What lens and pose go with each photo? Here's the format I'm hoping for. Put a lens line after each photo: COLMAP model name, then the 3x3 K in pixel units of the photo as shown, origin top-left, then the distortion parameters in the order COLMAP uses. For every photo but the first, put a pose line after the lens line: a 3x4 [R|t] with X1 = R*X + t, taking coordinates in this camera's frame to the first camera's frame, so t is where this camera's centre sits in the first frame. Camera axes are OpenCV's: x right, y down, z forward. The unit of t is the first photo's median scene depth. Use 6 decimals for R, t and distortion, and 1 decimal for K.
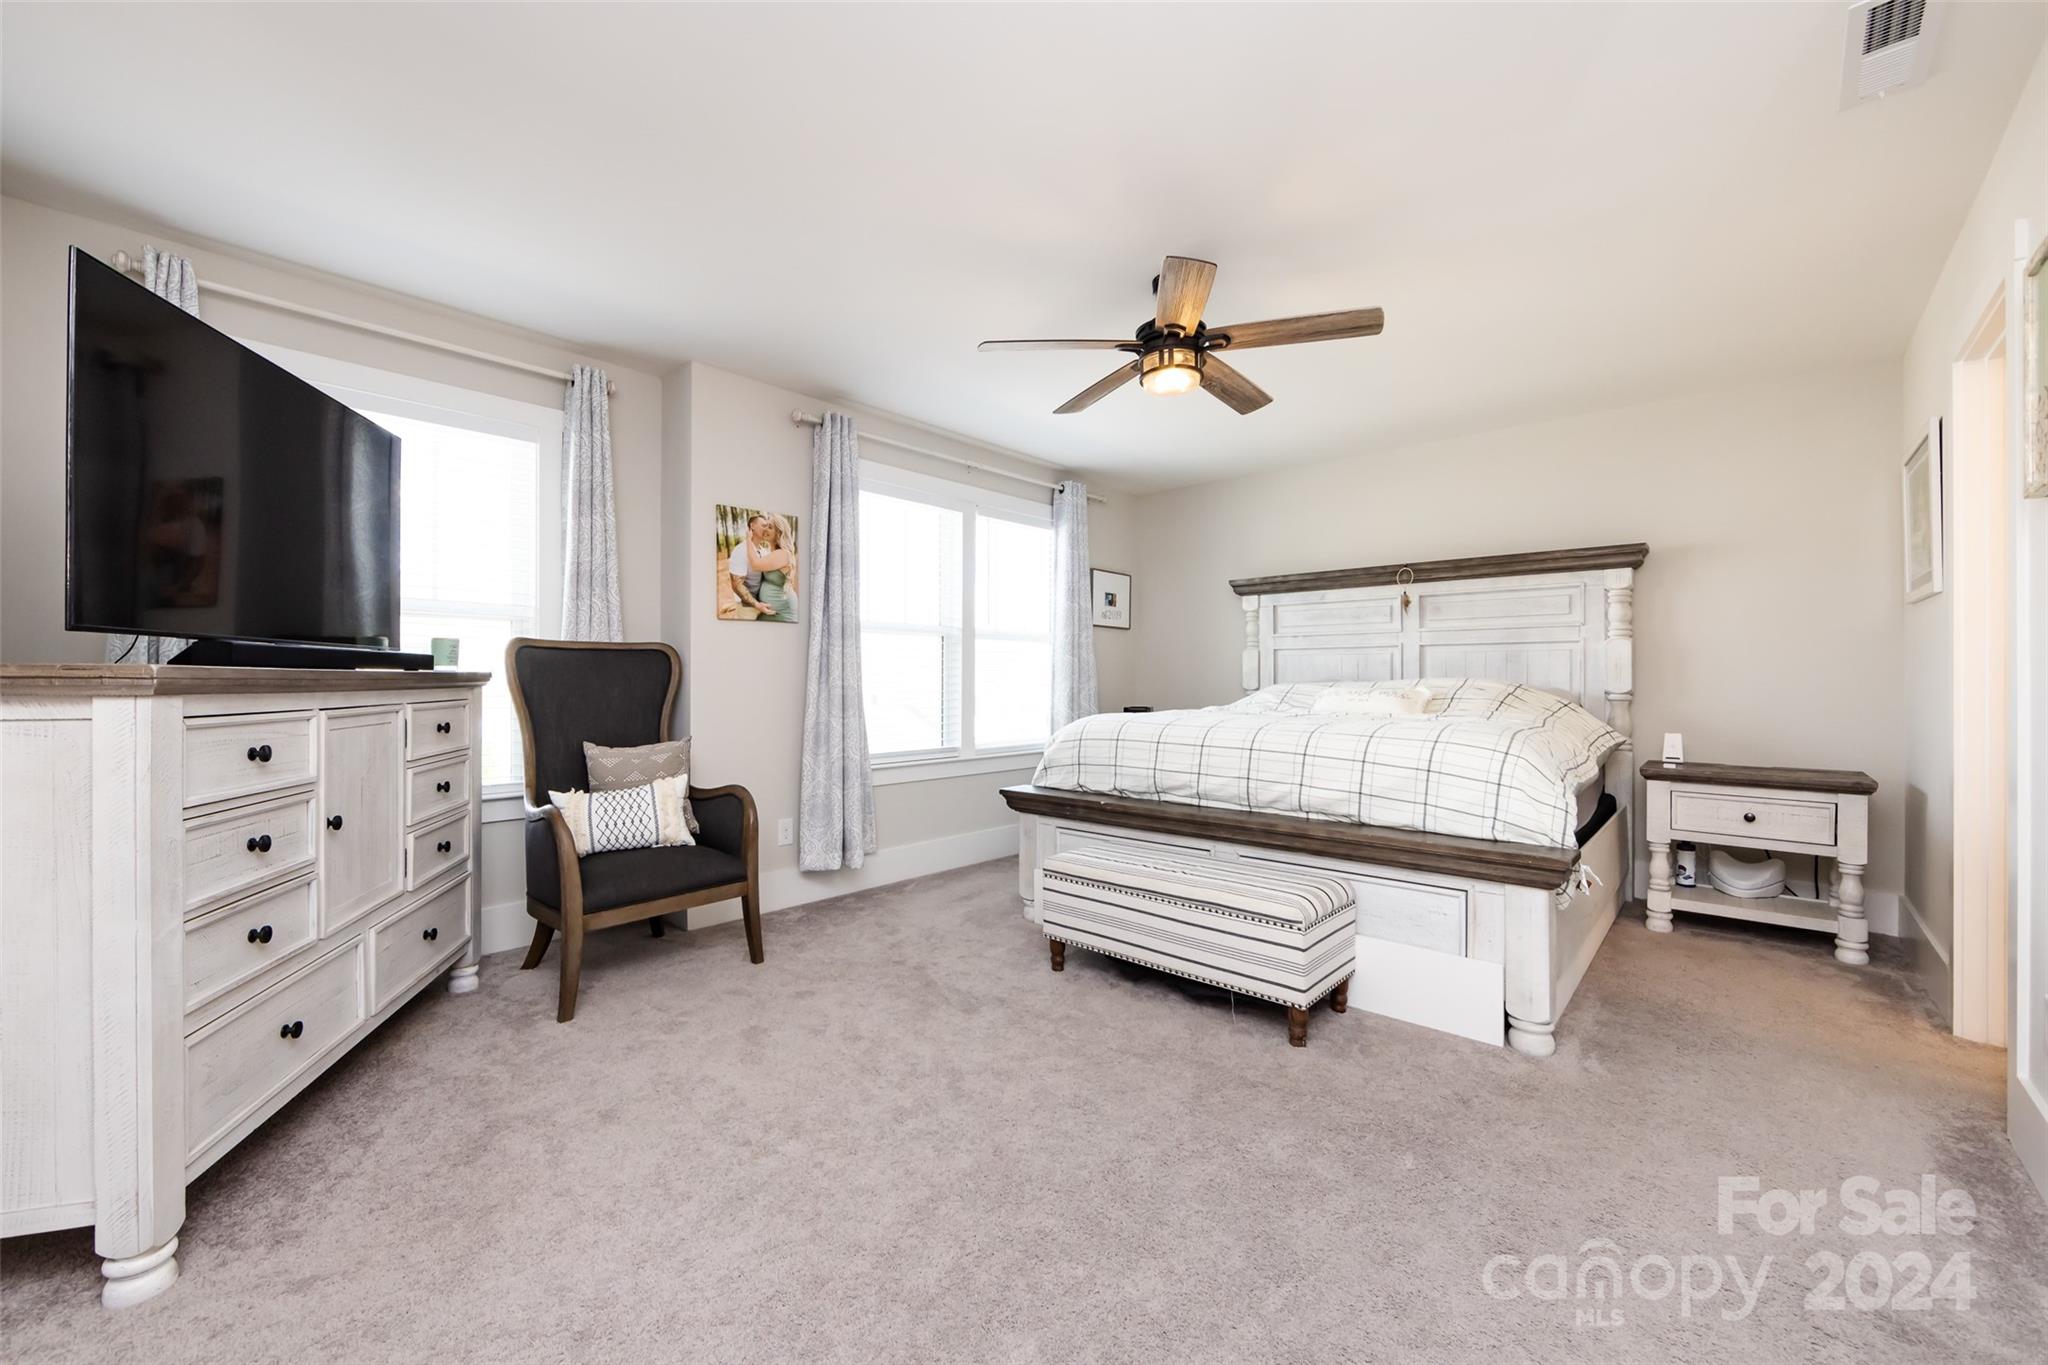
lens RADIAL K [[815.5, 0, 1028.9], [0, 815.5, 680.7], [0, 0, 1]] dist [-0.003044, -0.000133]
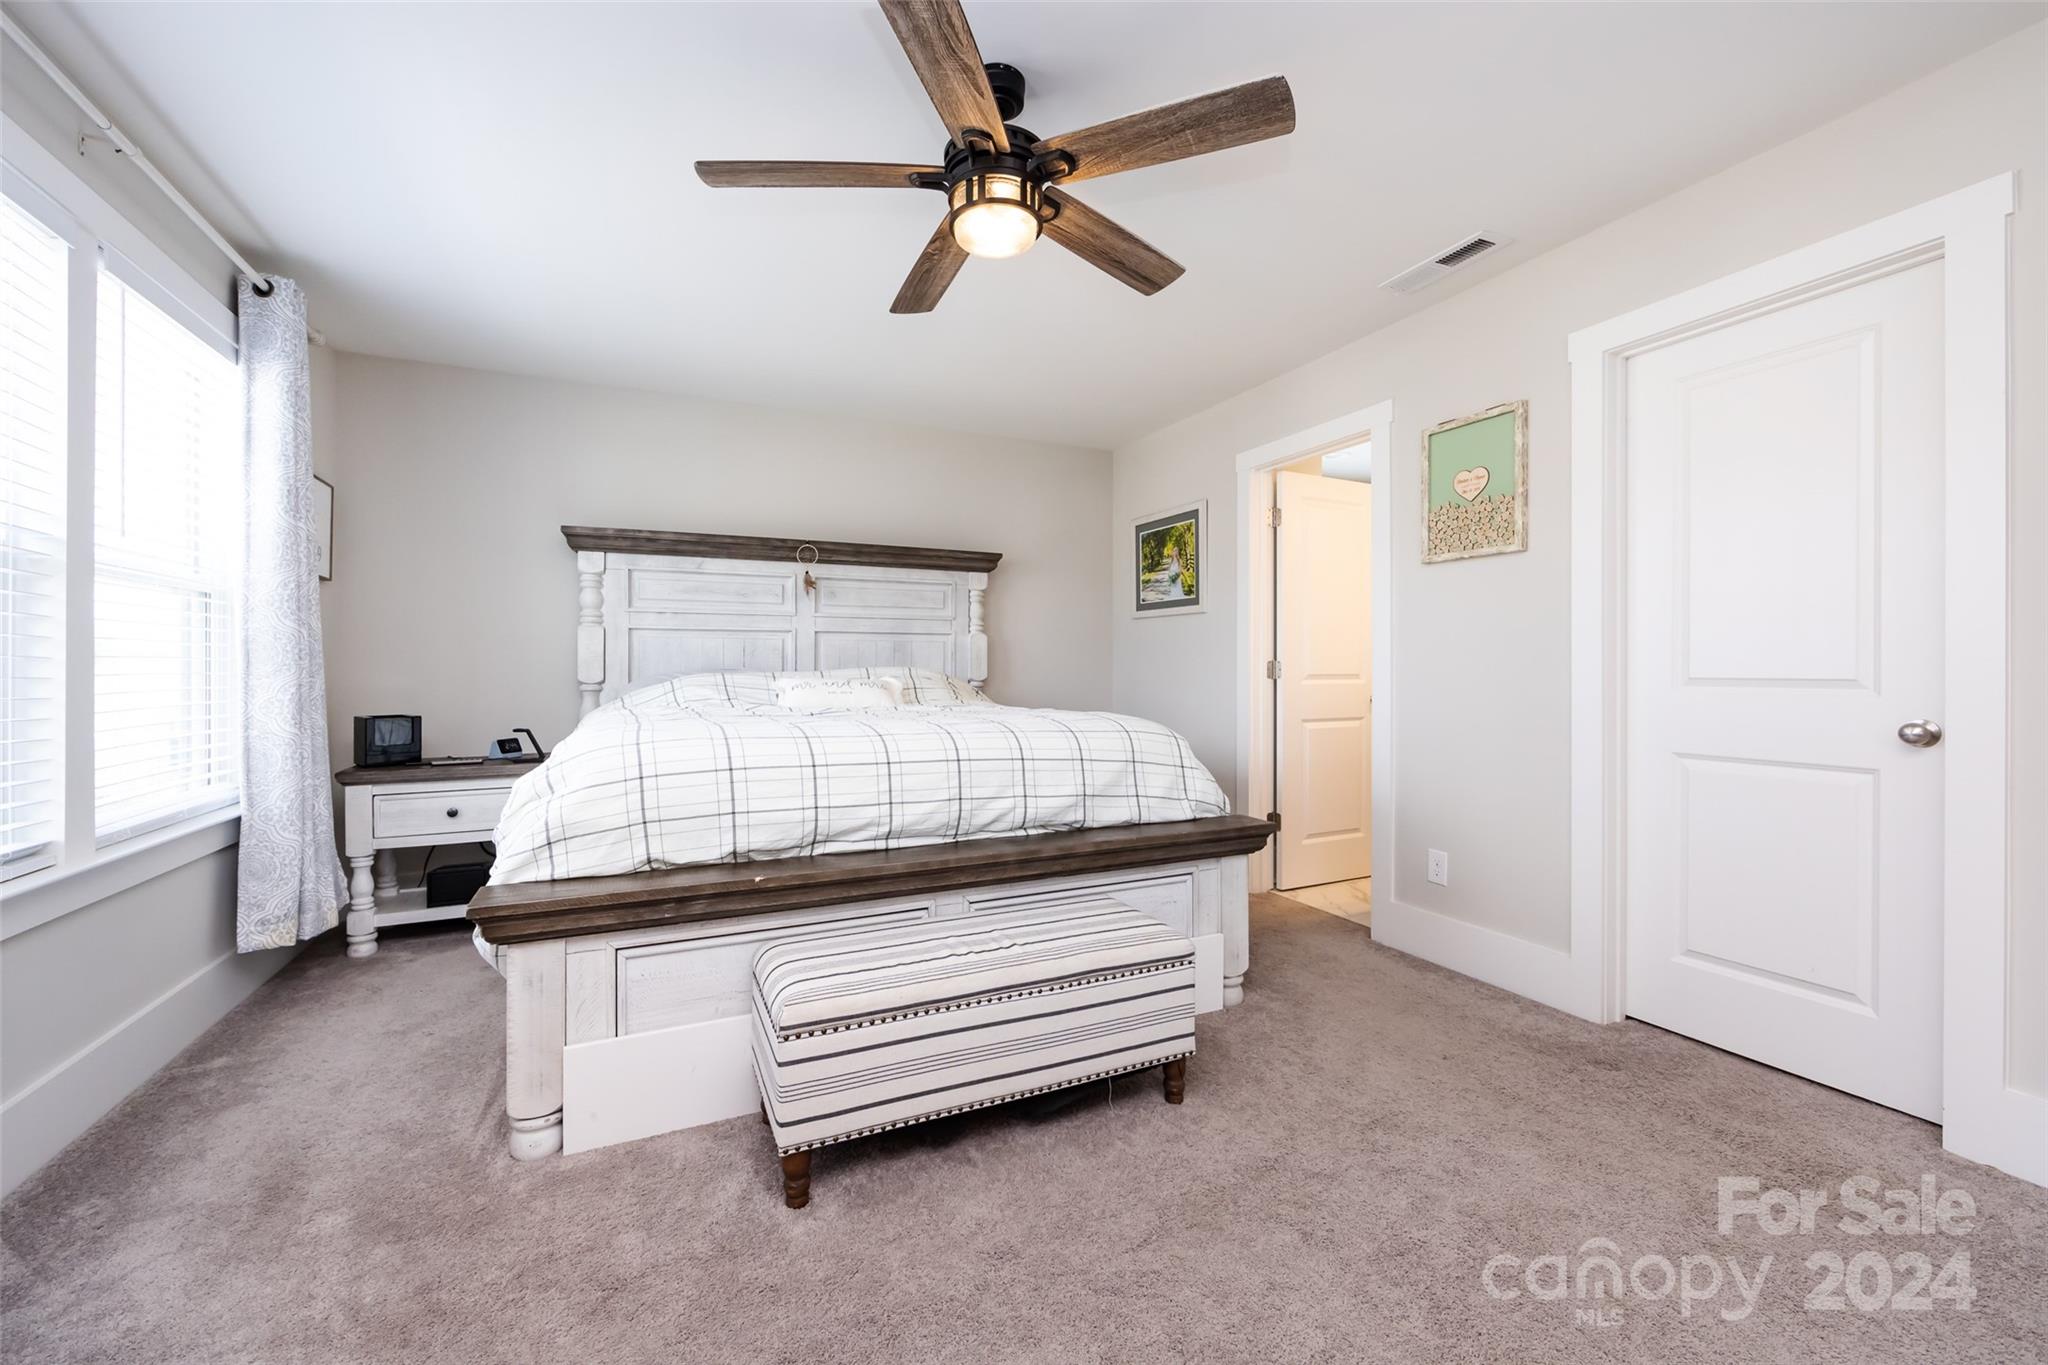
lens RADIAL K [[815.5, 0, 1025.7], [0, 815.5, 666.2], [0, 0, 1]] dist [-0.003044, -0.000133]
pose [[0.391899, 0.003706, 0.920001, -0.289941], [0.003804, 0.999977, -0.005649, 0.001252], [-0.920000, 0.005714, 0.391876, 0.466057]]
